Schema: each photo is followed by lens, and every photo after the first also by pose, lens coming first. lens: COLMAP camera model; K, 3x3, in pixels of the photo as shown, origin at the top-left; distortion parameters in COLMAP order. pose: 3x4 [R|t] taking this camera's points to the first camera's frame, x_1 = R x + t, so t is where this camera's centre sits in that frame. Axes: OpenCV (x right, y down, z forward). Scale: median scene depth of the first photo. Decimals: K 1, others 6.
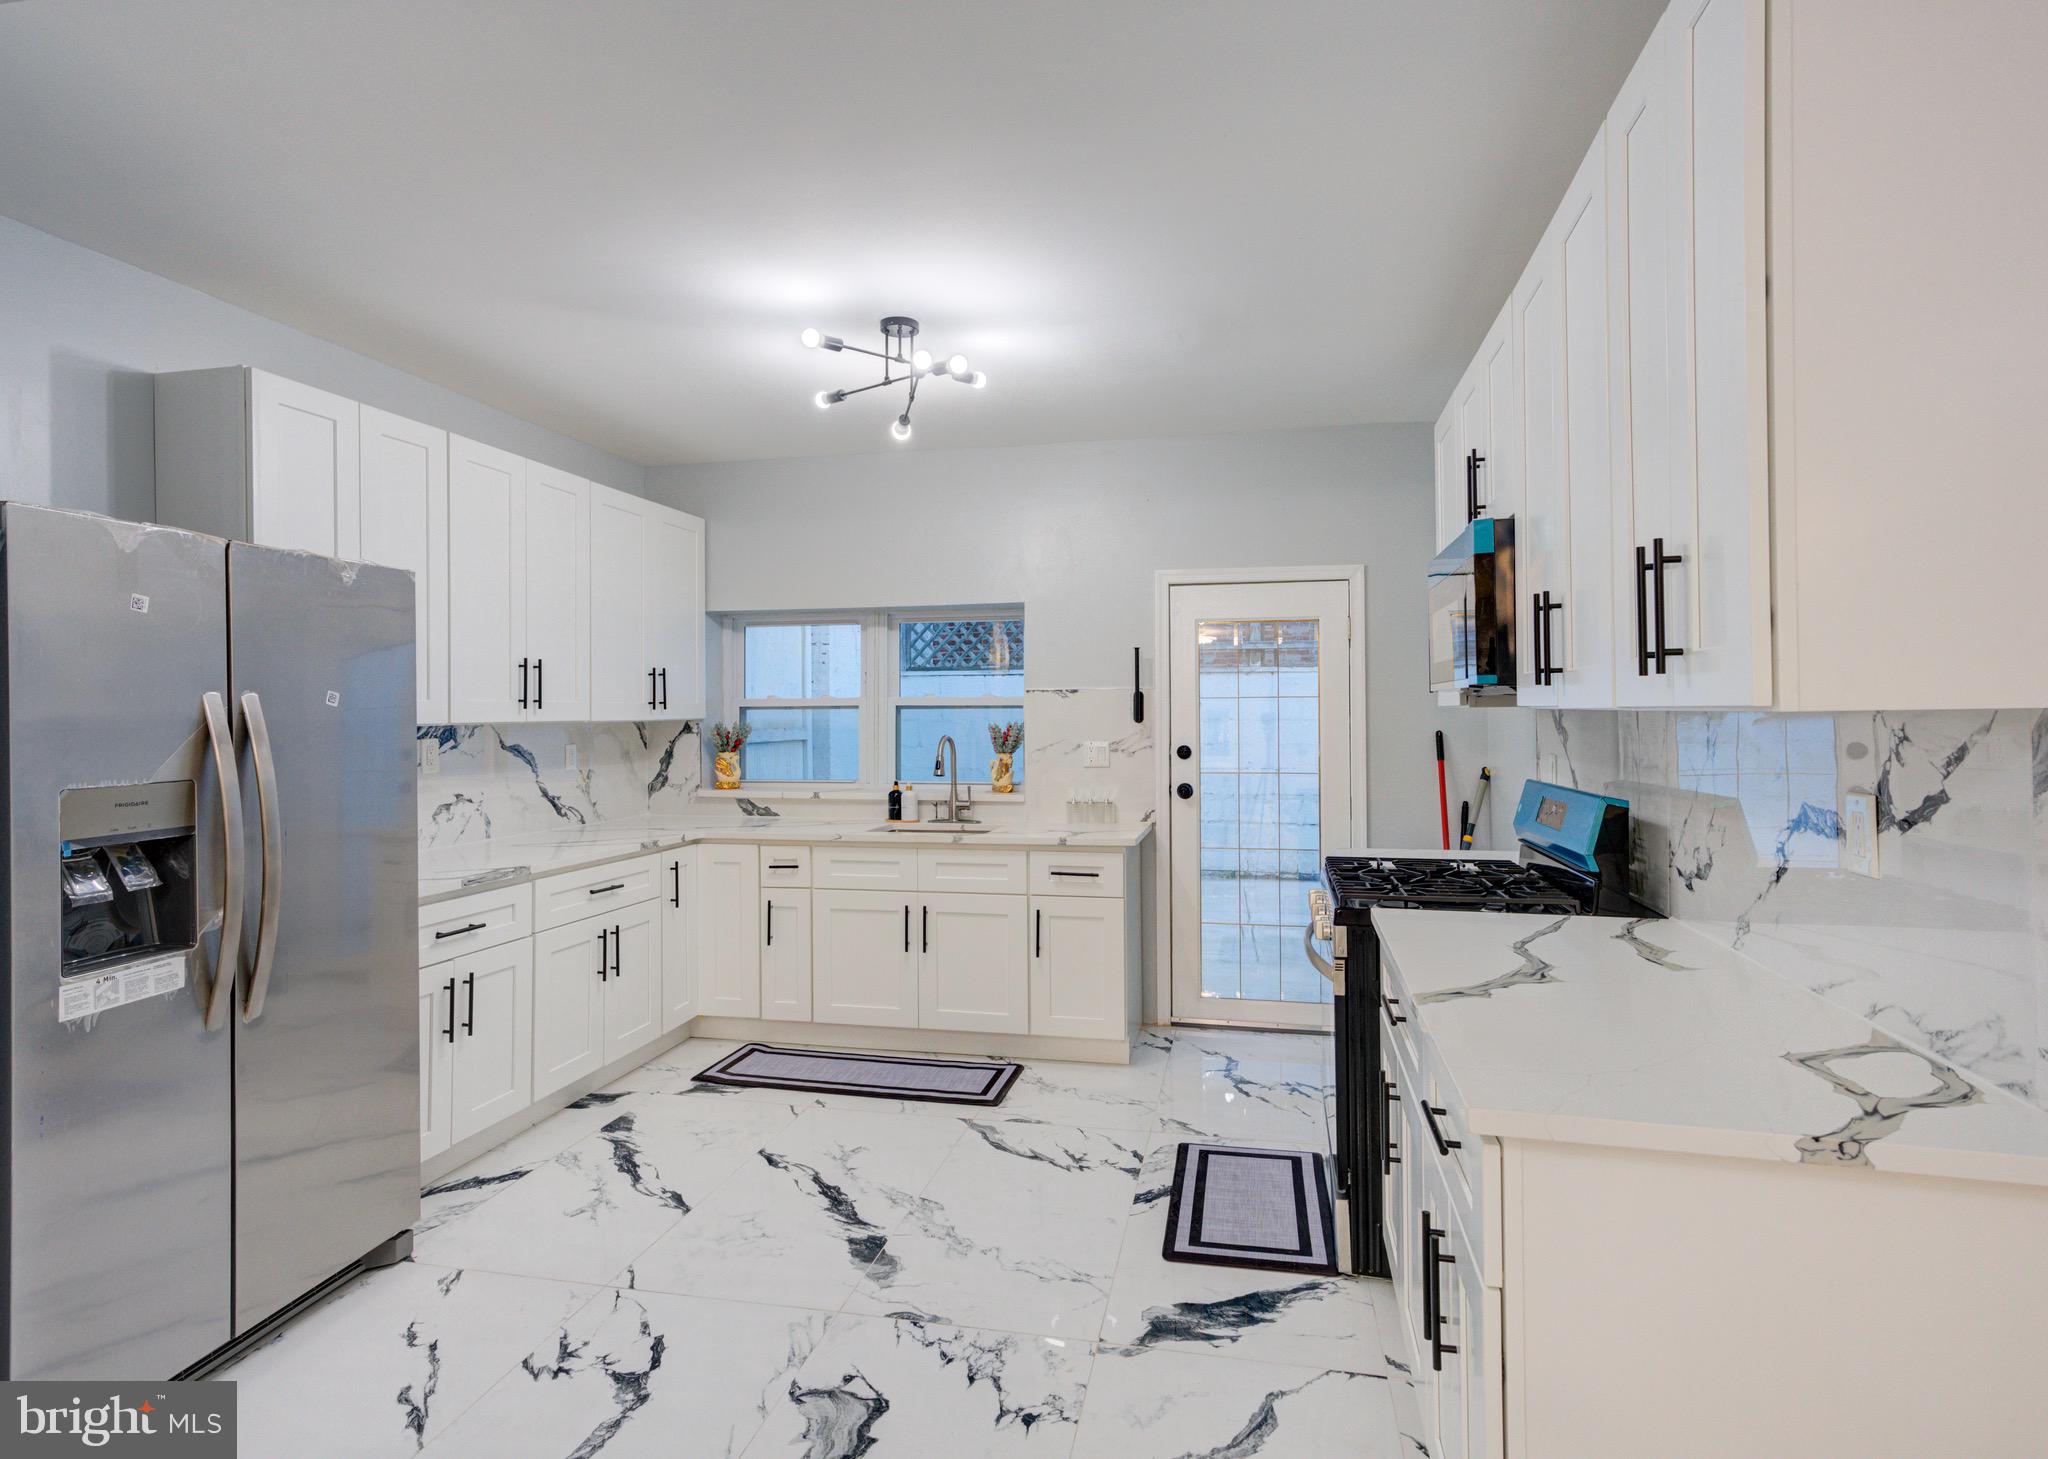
lens RADIAL K [[1074.7, 0, 1023.5], [0, 1074.7, 721.6], [0, 0, 1]] dist [0.005473, 0.000862]
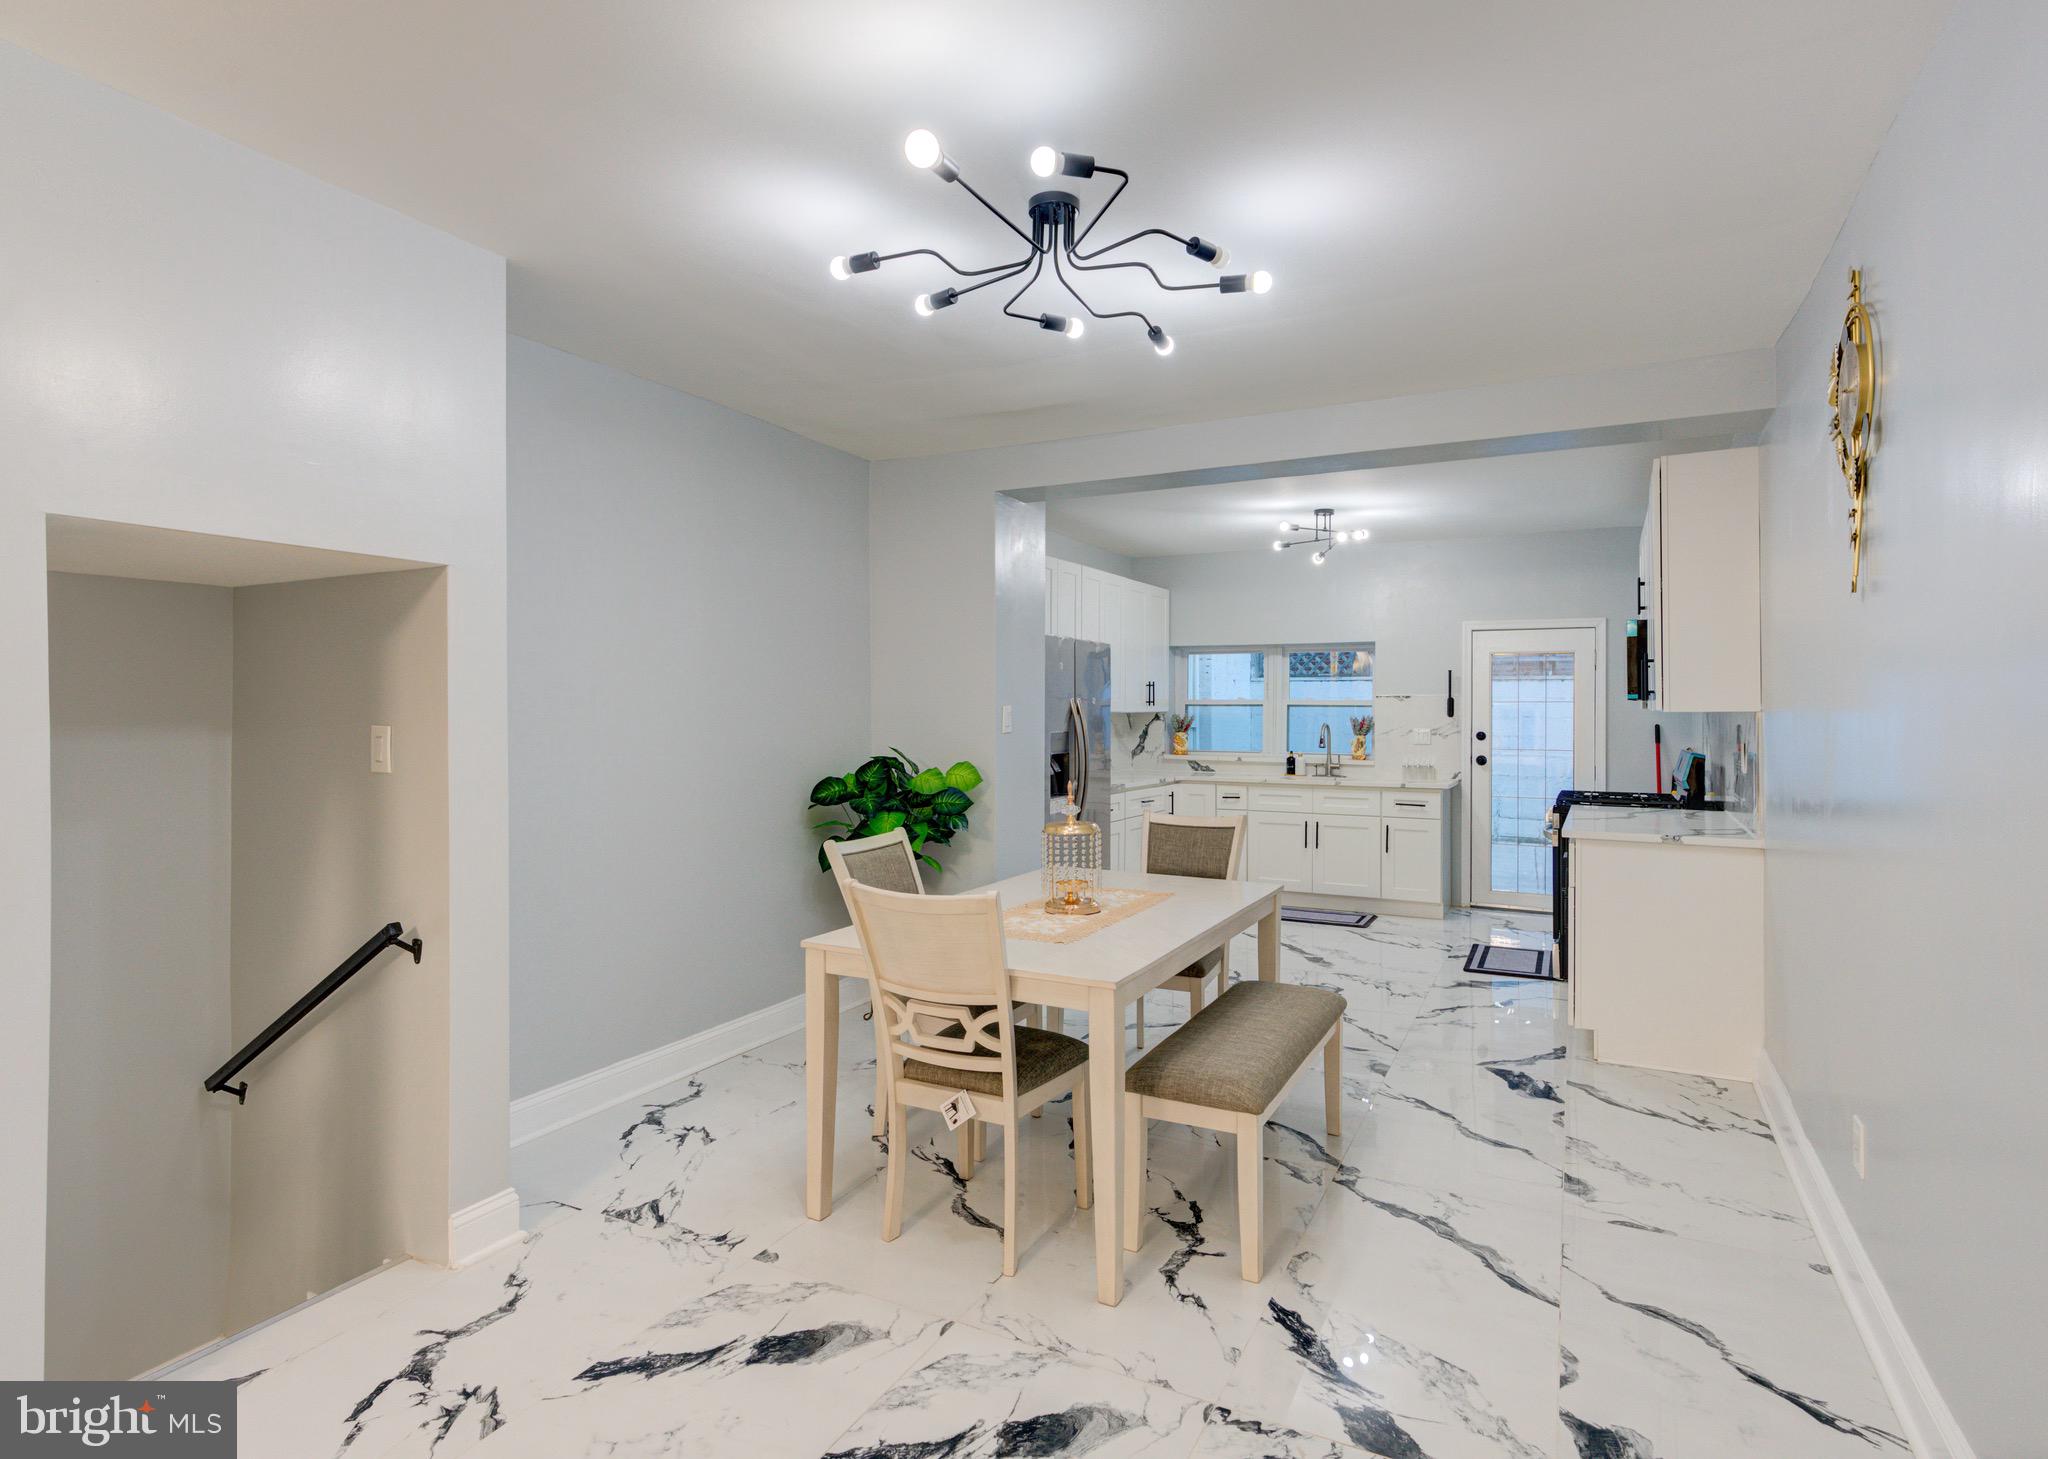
lens RADIAL K [[1074.7, 0, 1025.5], [0, 1074.7, 710.6], [0, 0, 1]] dist [0.005473, 0.000862]
pose [[0.965904, 0.010868, -0.258674, -0.088536], [-0.012405, 0.999914, -0.004311, 0.006028], [0.258605, 0.007373, 0.965955, -0.698391]]
